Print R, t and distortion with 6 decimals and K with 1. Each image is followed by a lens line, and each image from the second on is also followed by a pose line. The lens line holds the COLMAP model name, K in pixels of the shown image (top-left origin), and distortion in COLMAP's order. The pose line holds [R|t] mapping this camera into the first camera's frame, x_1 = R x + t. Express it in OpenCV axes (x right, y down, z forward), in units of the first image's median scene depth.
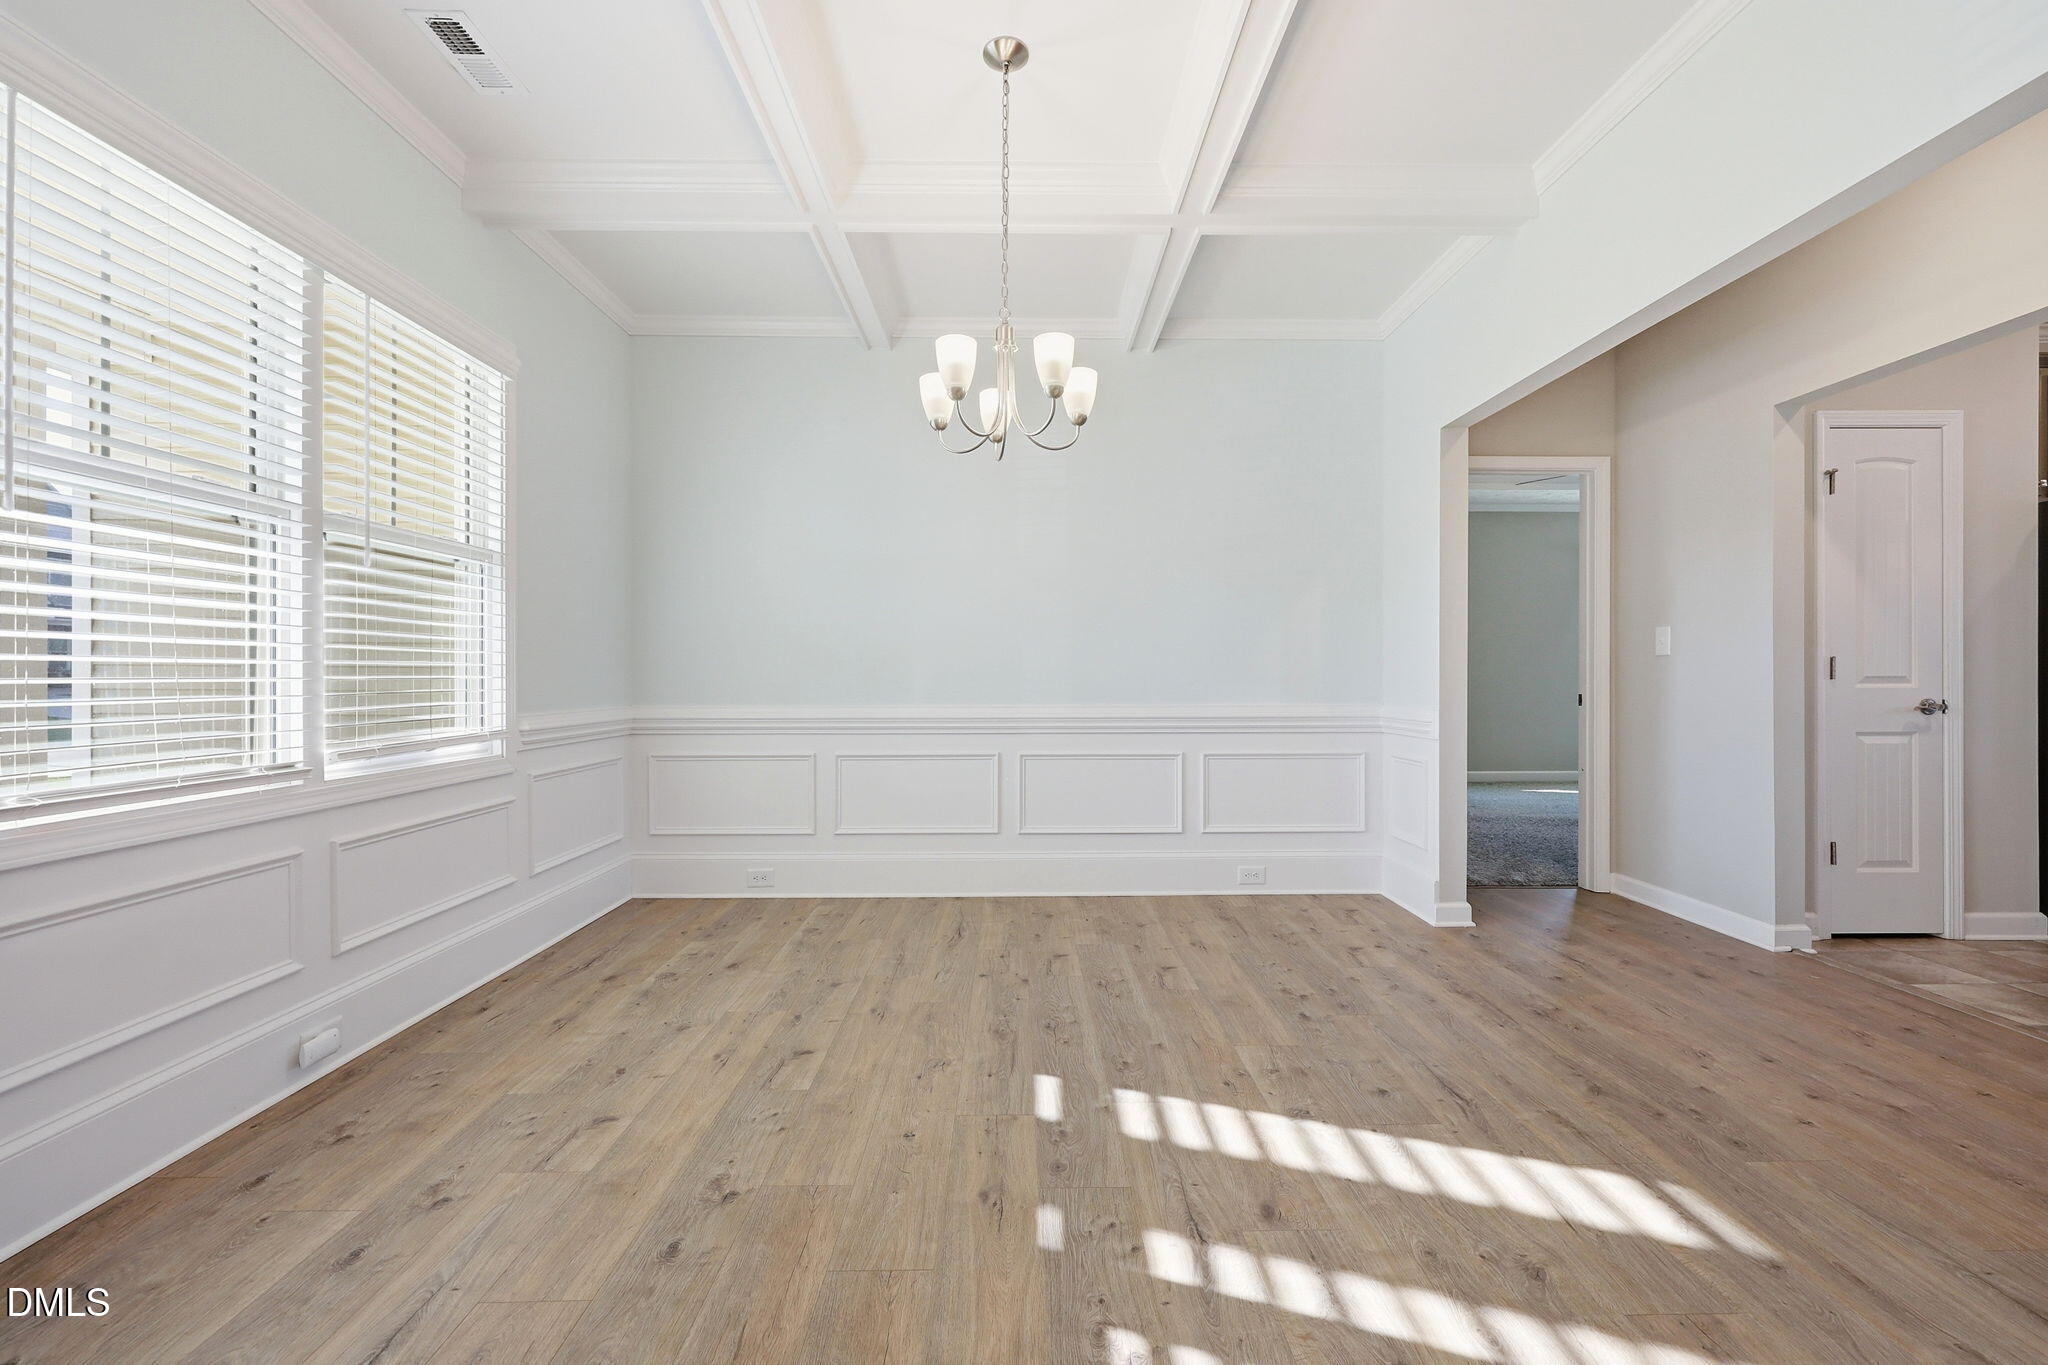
lens RADIAL K [[829.0, 0, 1020.8], [0, 829.0, 685.0], [0, 0, 1]] dist [-0.002946, 0.001246]
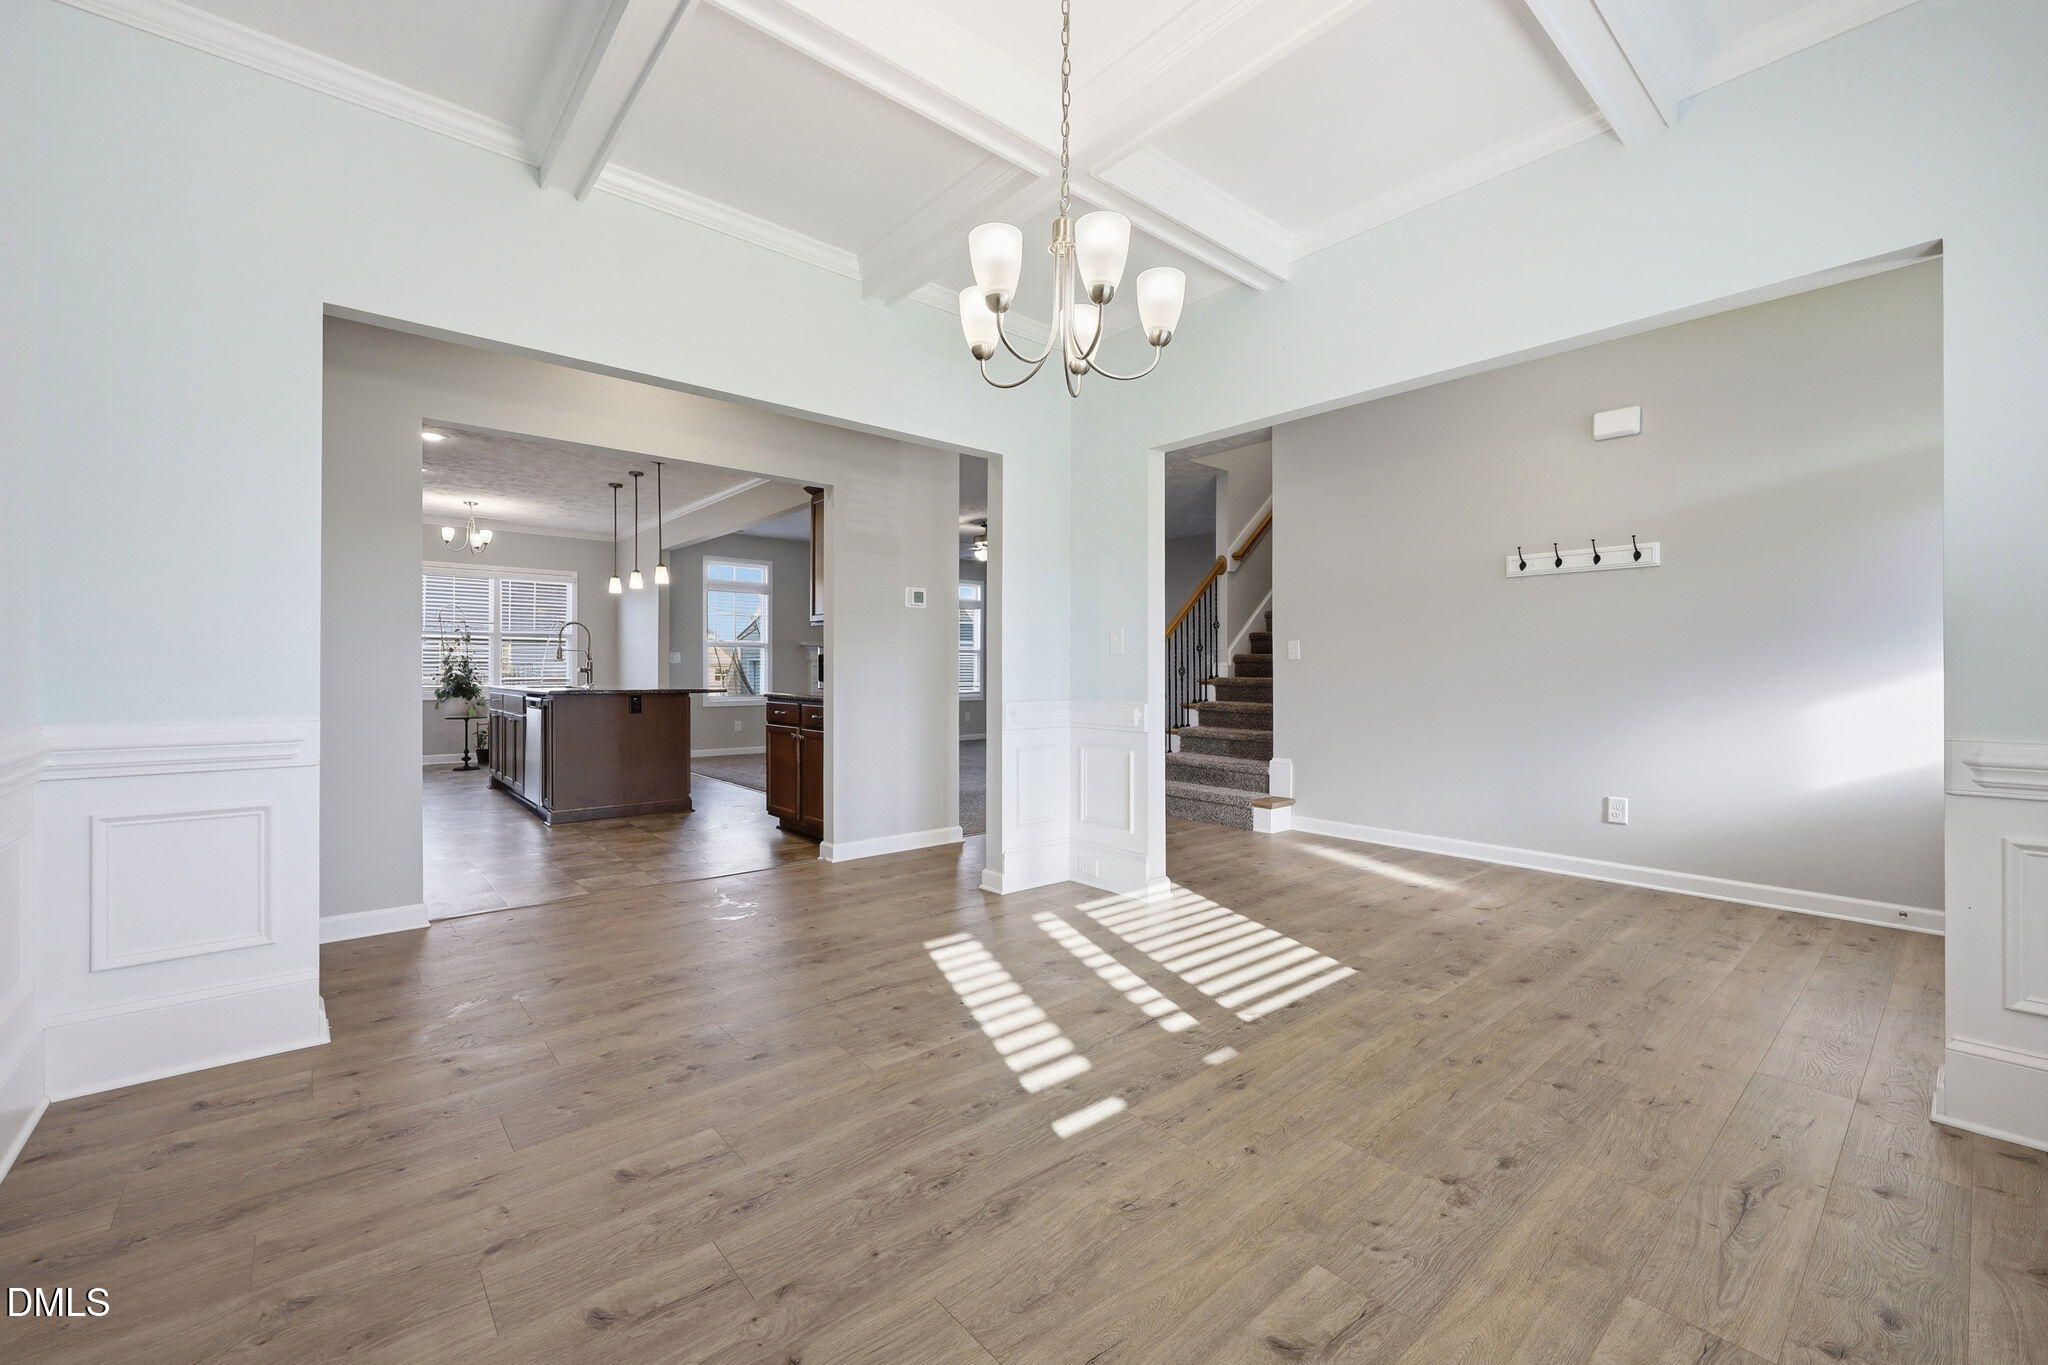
lens RADIAL K [[829.0, 0, 1020.9], [0, 829.0, 674.9], [0, 0, 1]] dist [-0.002946, 0.001246]
pose [[-0.644109, -0.001798, 0.764931, -0.686851], [0.006612, 0.999947, 0.007918, -0.021125], [-0.764905, 0.010158, -0.644063, 1.784732]]
